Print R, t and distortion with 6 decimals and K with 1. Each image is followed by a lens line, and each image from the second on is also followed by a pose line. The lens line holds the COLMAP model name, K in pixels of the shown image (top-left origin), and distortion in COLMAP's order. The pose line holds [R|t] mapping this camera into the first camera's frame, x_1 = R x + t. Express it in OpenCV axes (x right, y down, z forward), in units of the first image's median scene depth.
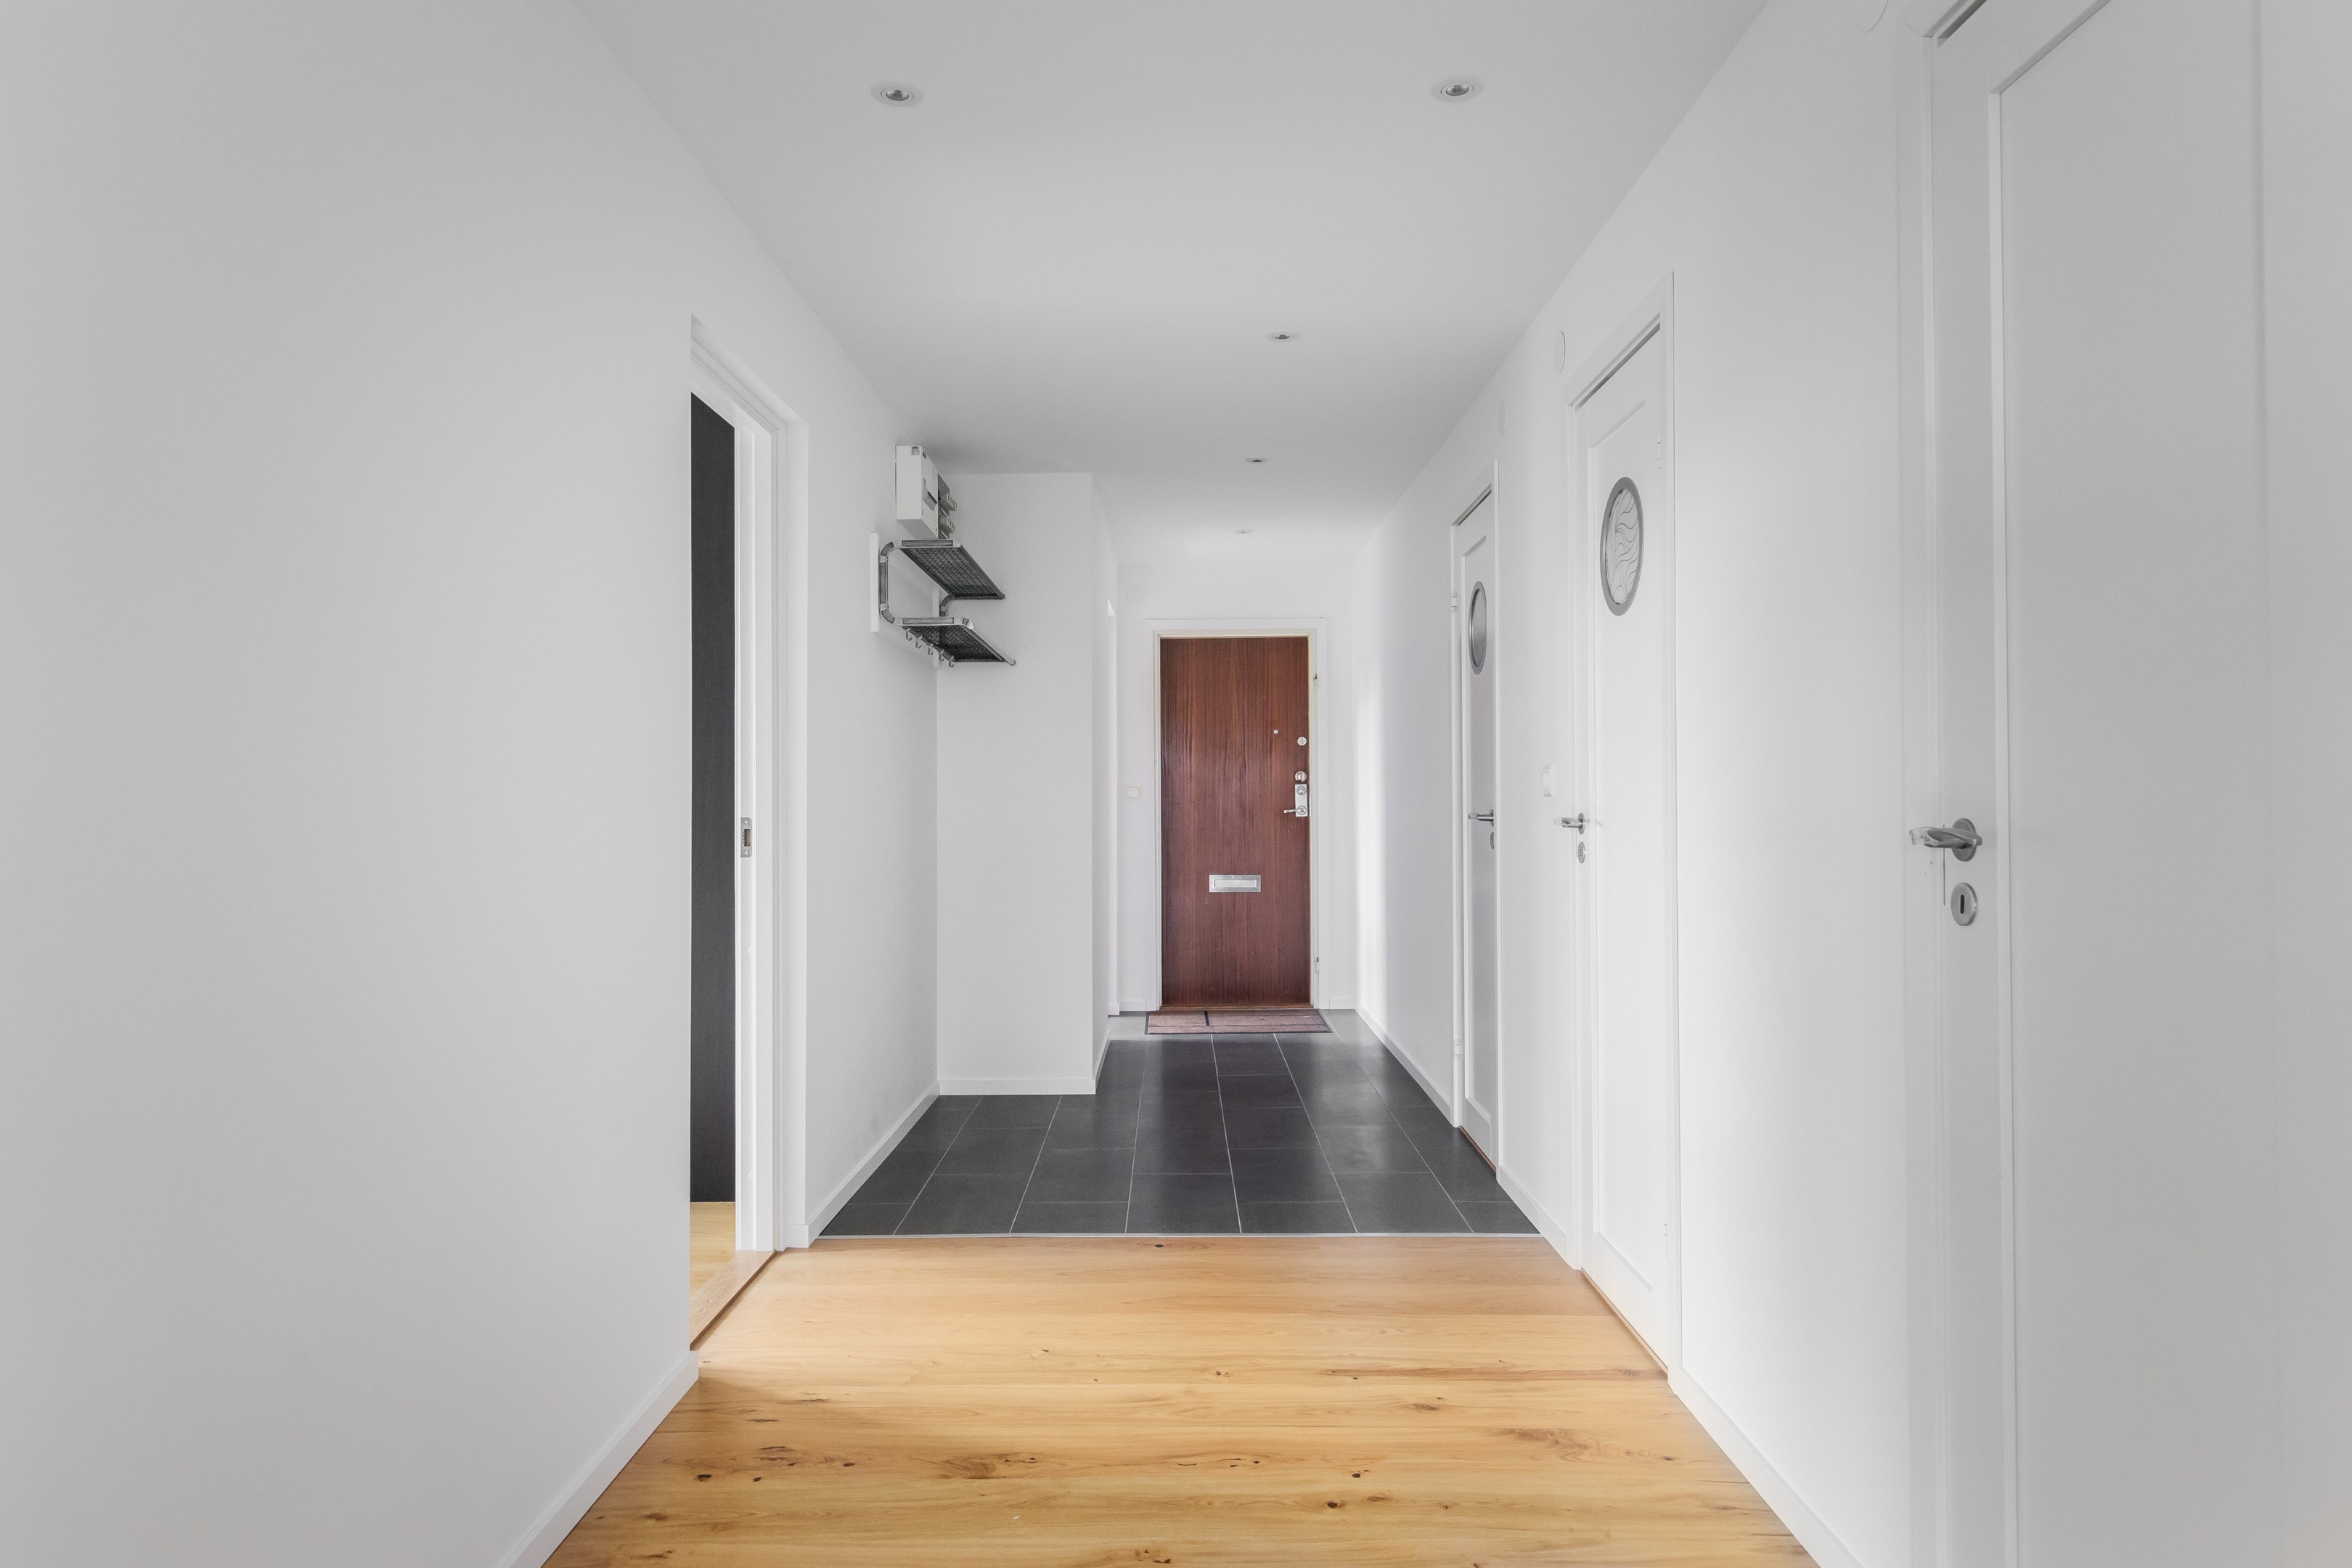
lens RADIAL K [[1355.2, 0, 1176.0], [0, 1355.2, 784.0], [0, 0, 1]] dist [0.000024, -0.000010]
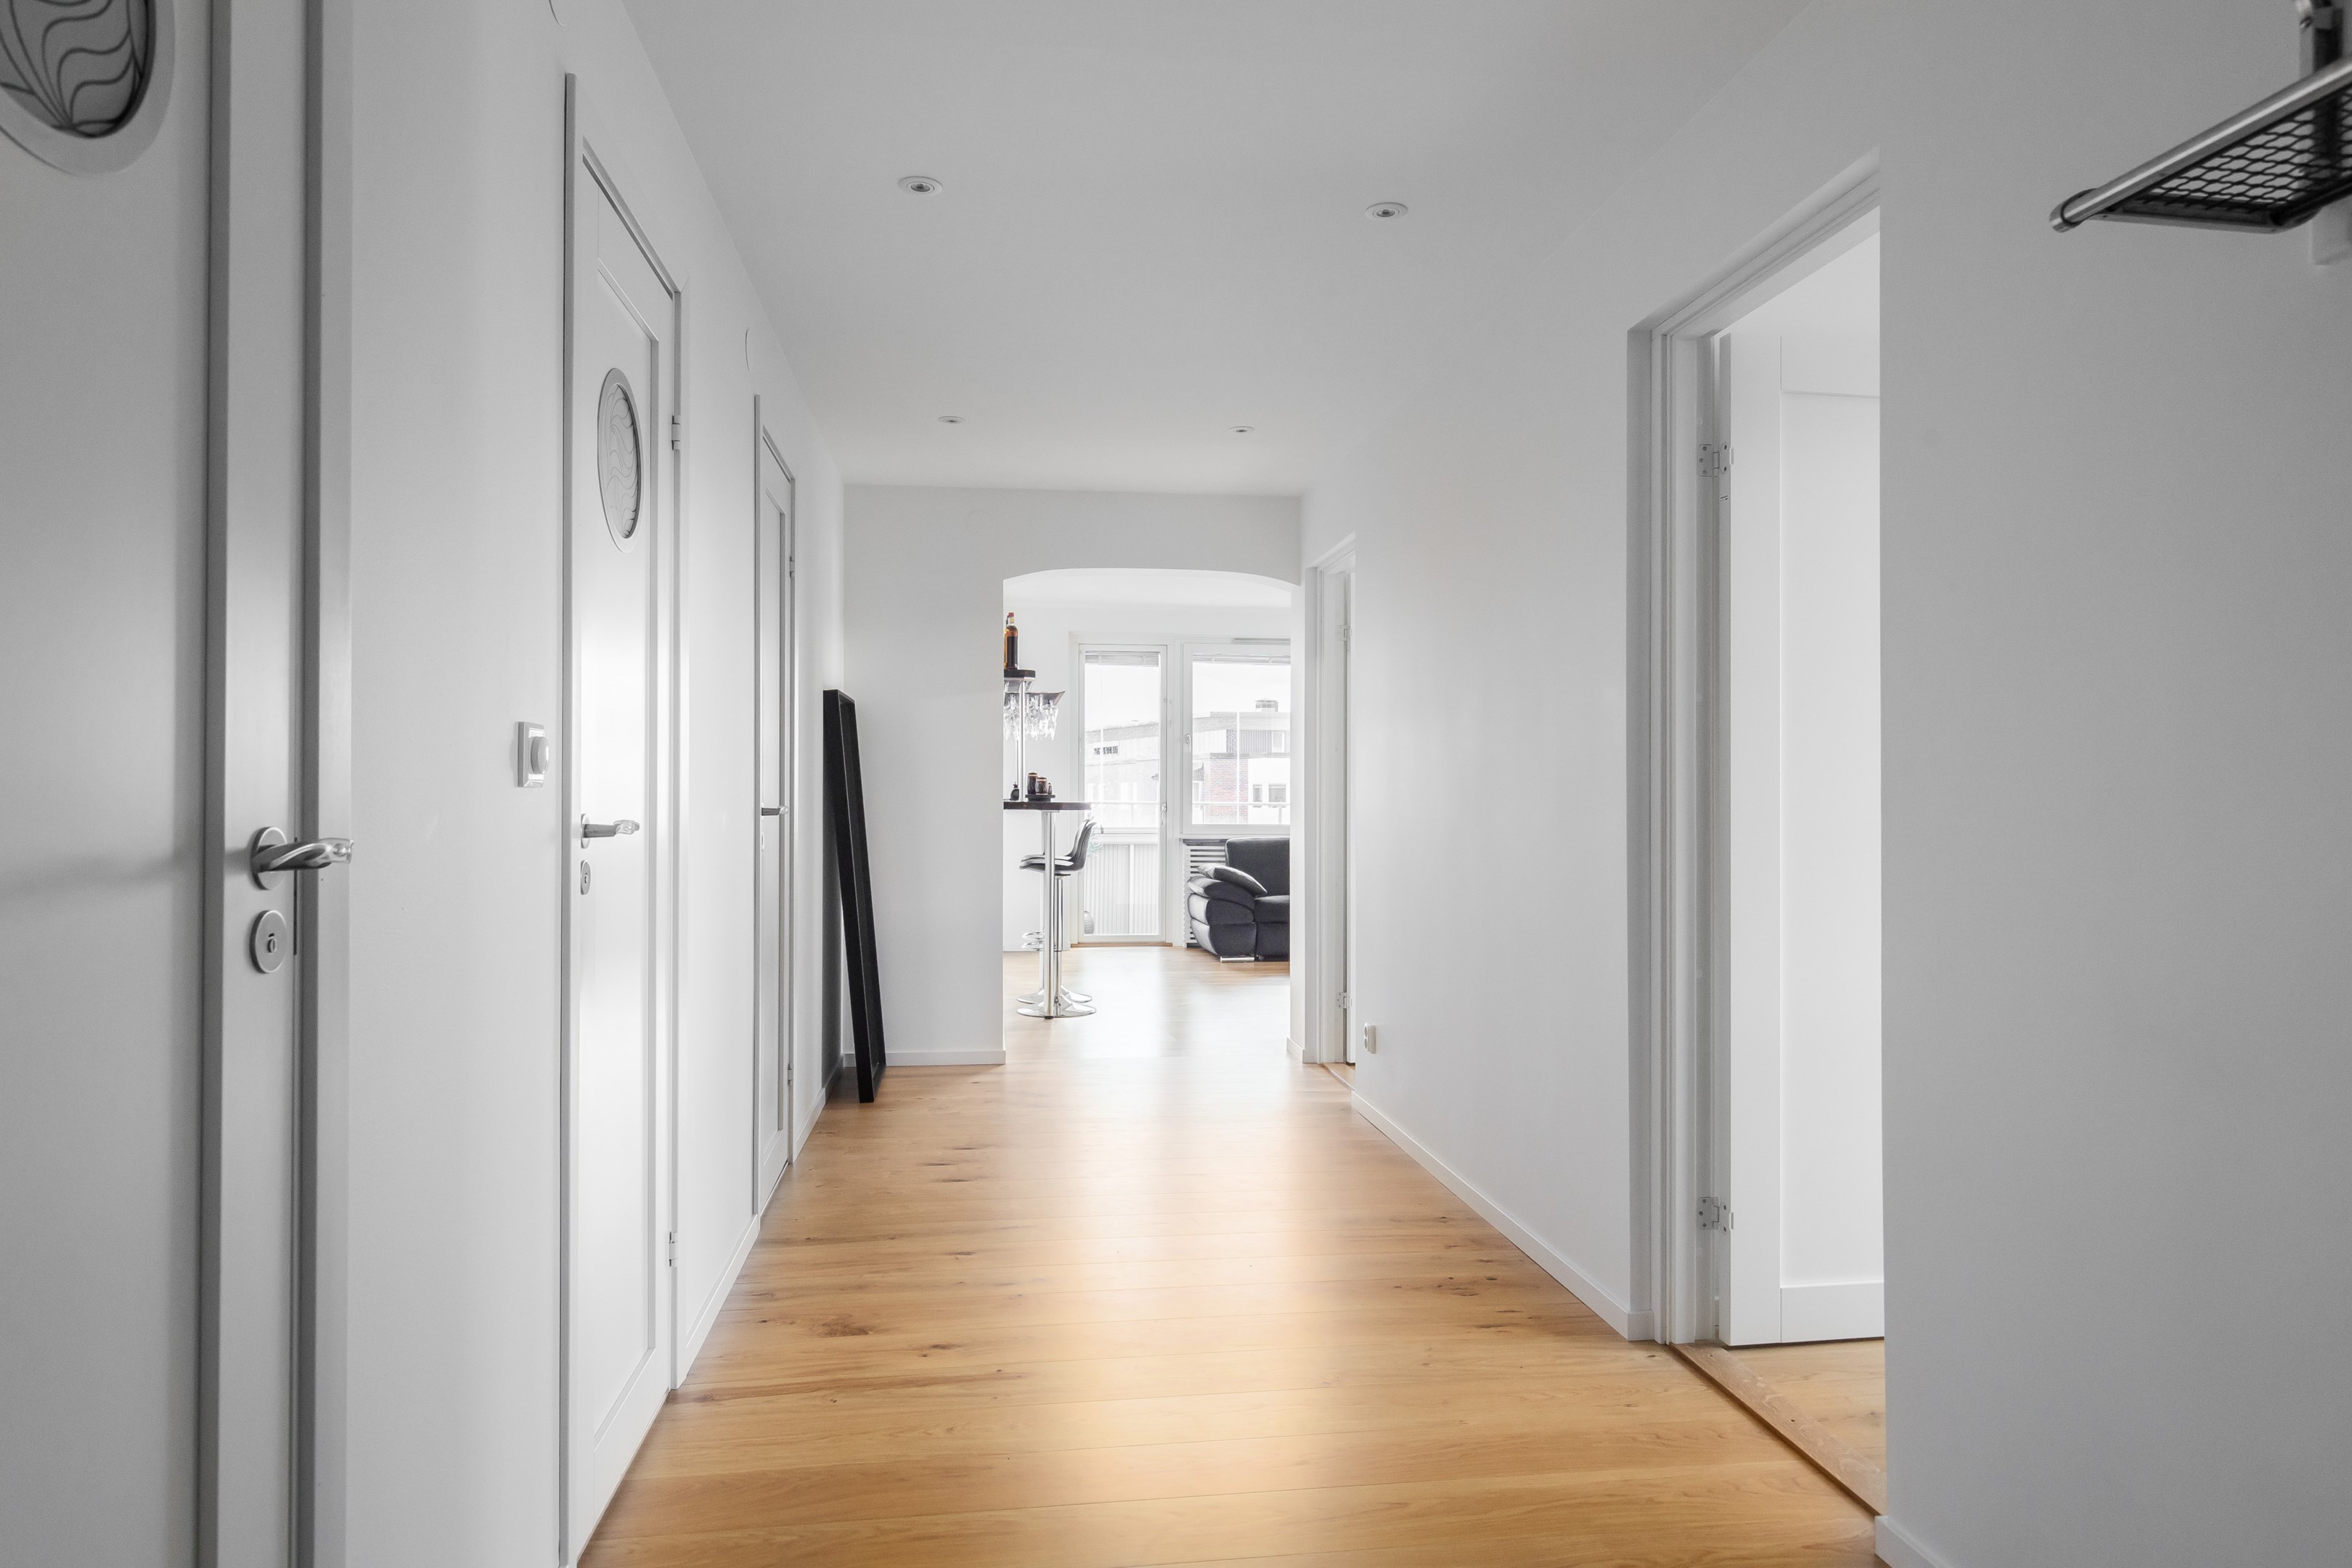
lens RADIAL K [[1355.2, 0, 1176.0], [0, 1355.2, 784.0], [0, 0, 1]] dist [0.000024, -0.000010]
pose [[-0.989892, -0.000919, -0.141823, 0.150259], [0.001191, 0.999890, -0.014792, 0.021572], [0.141821, -0.014811, -0.989782, 2.081958]]
